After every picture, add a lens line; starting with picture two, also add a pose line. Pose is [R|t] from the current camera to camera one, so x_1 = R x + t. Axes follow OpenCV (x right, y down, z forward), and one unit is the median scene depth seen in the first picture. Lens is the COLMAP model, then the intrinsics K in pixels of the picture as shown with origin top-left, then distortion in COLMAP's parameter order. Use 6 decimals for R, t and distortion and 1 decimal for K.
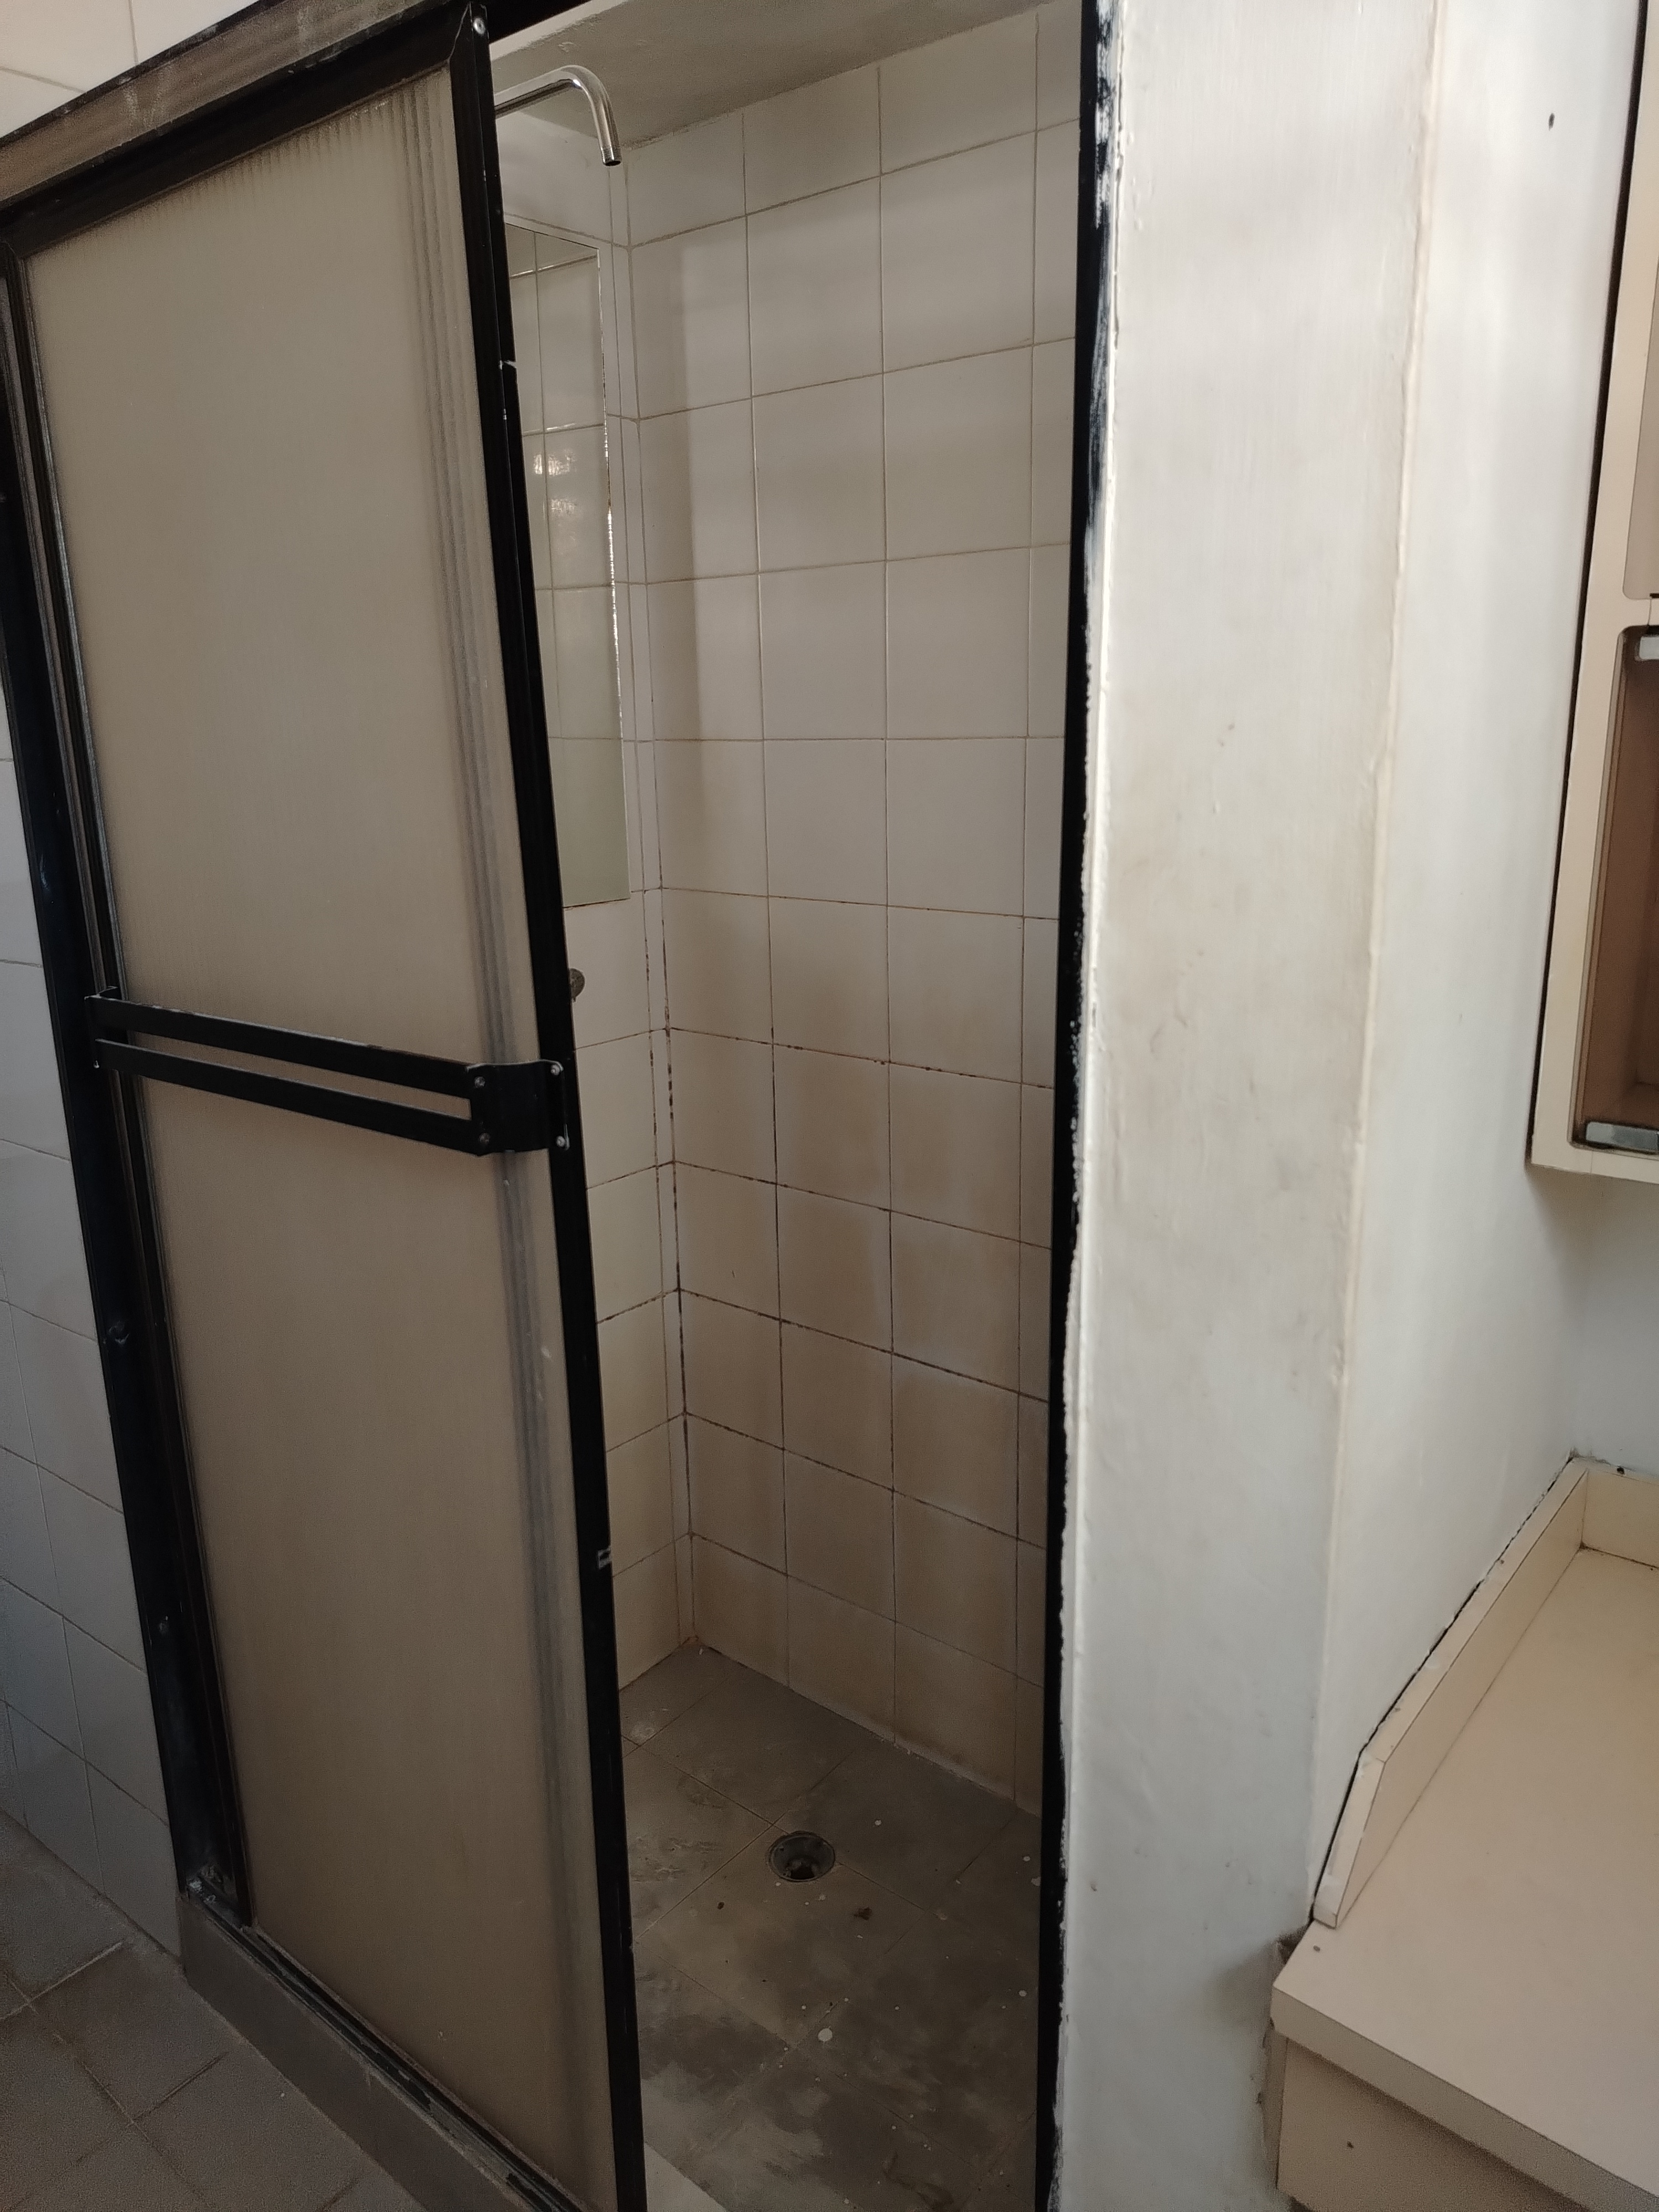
lens RADIAL K [[1542.2, 0, 829.5], [0, 1542.2, 1106.0], [0, 0, 1]] dist [0.035026, -0.058475]
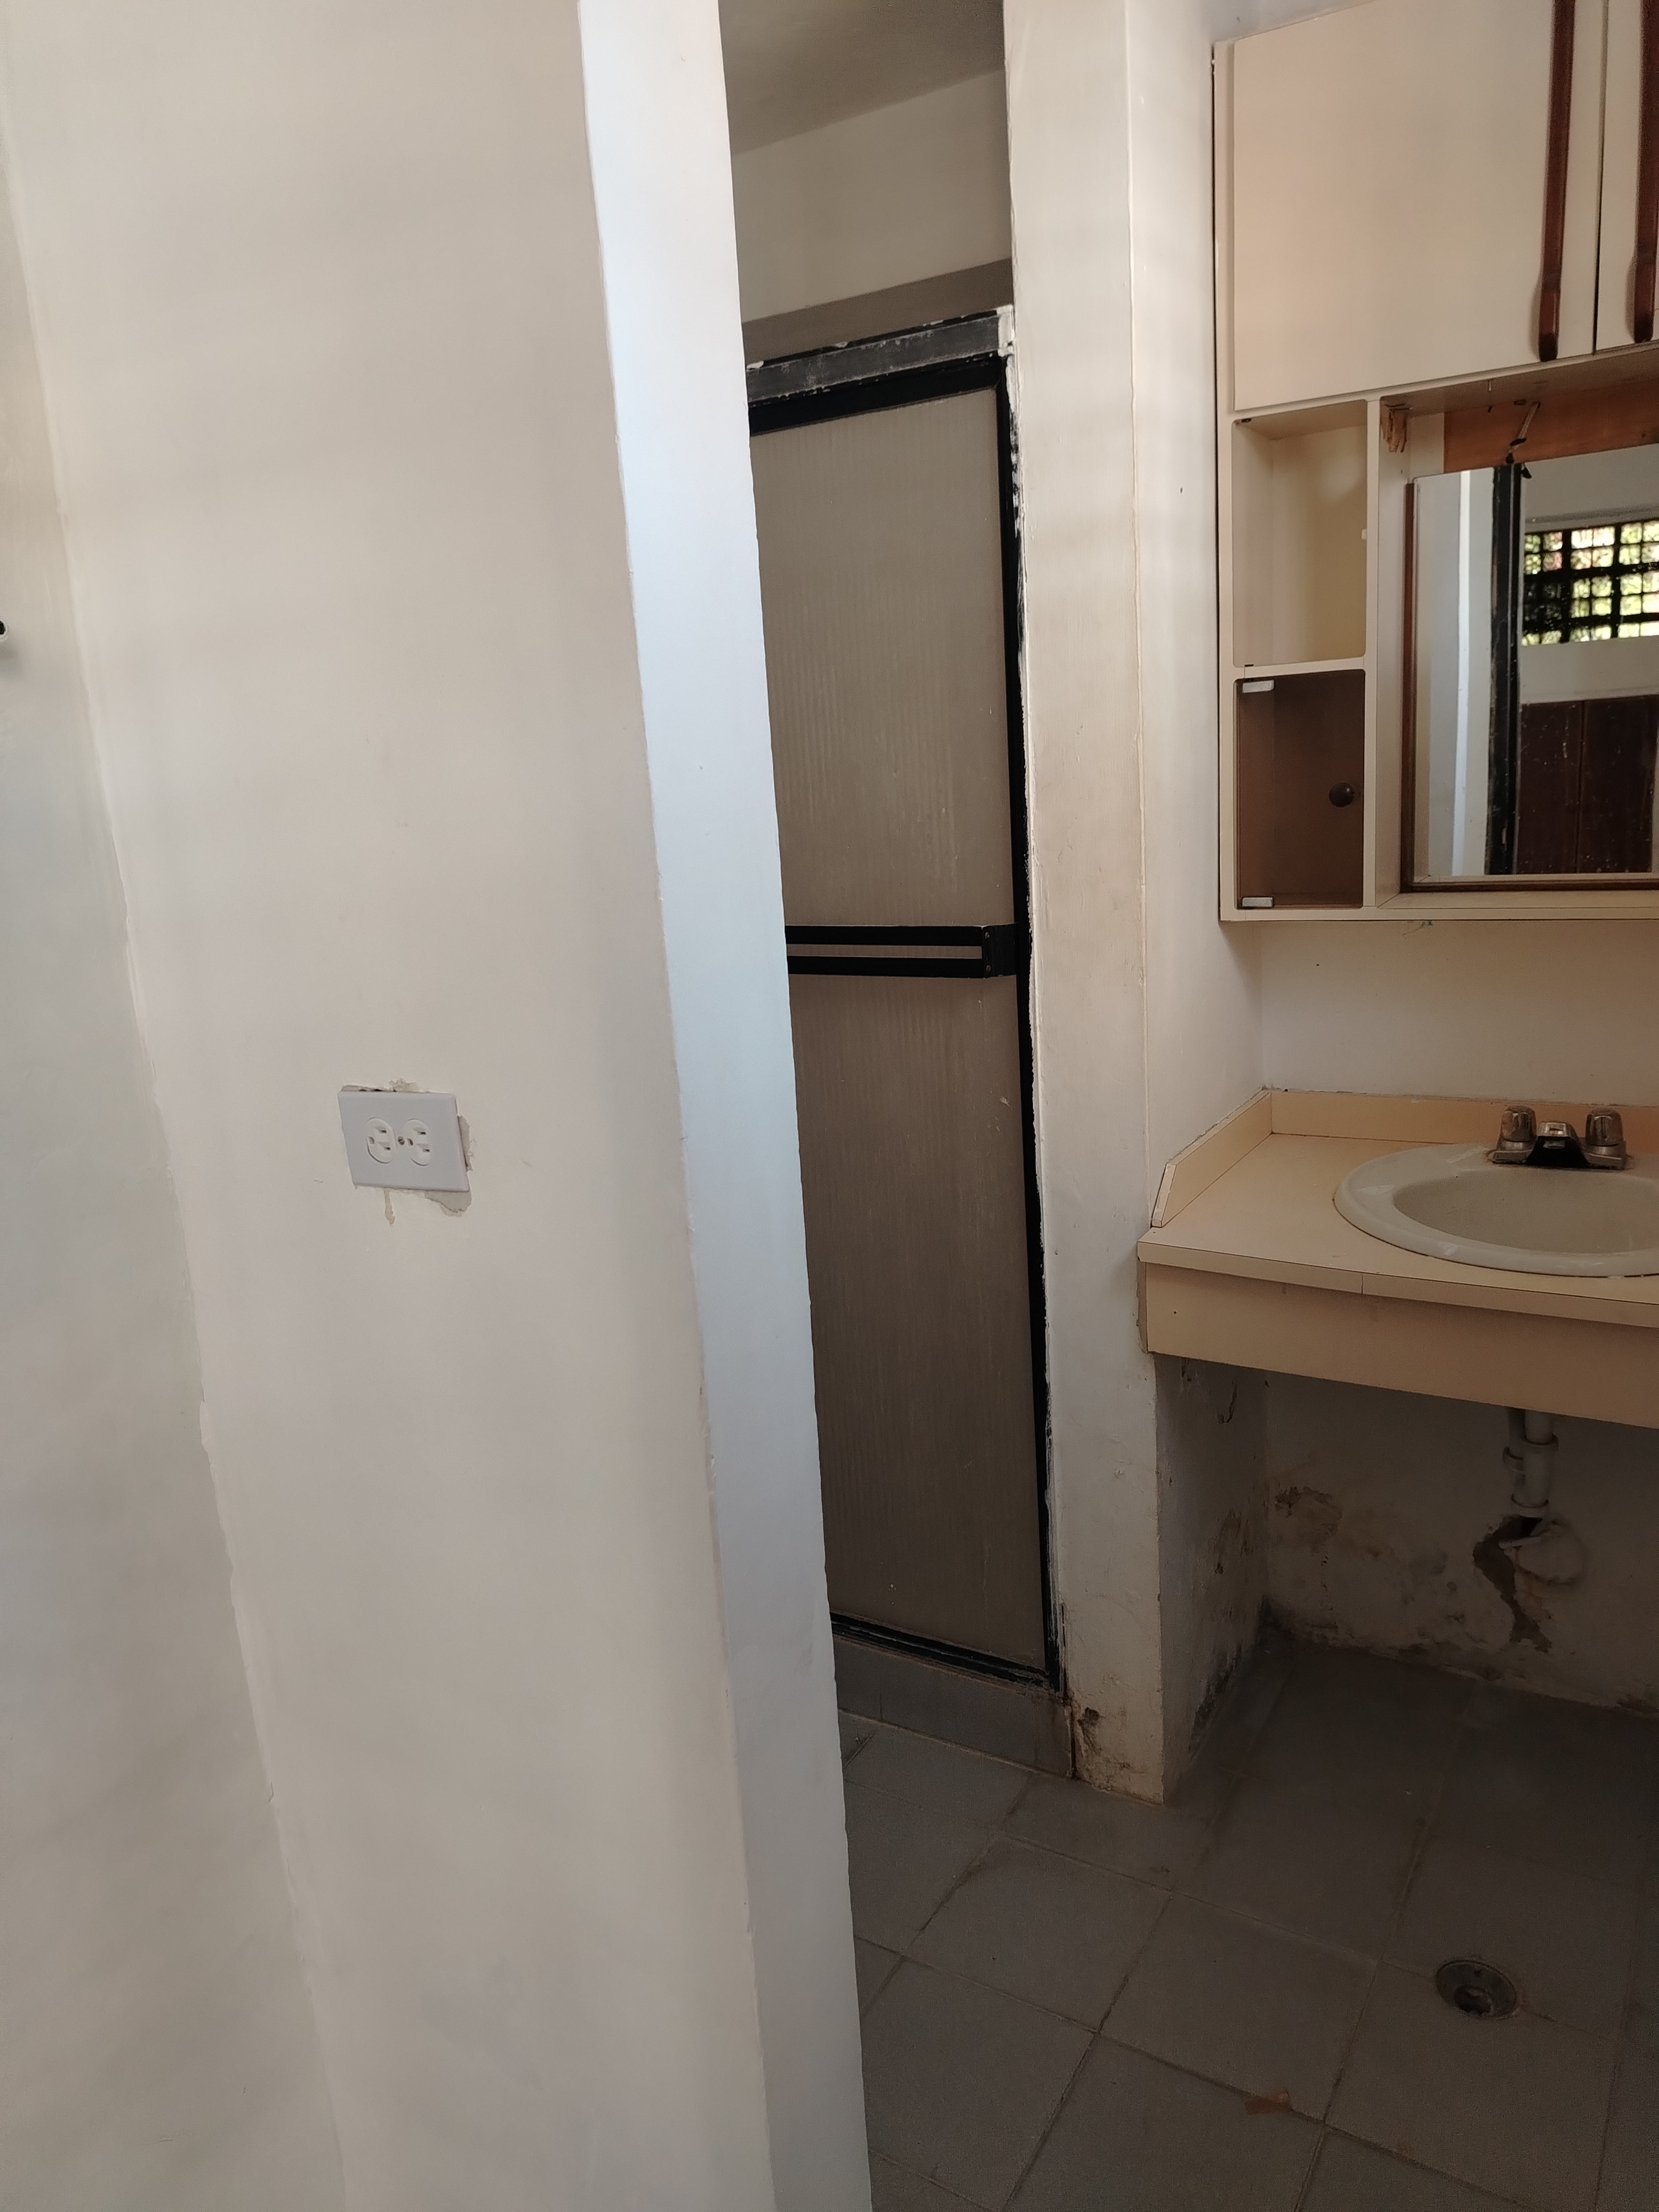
lens RADIAL K [[1542.2, 0, 829.5], [0, 1542.2, 1106.0], [0, 0, 1]] dist [0.035026, -0.058475]
pose [[0.989848, -0.075645, 0.120326, -0.398632], [0.078992, 0.996603, -0.023284, 0.318778], [-0.118156, 0.032553, 0.992461, -1.152931]]
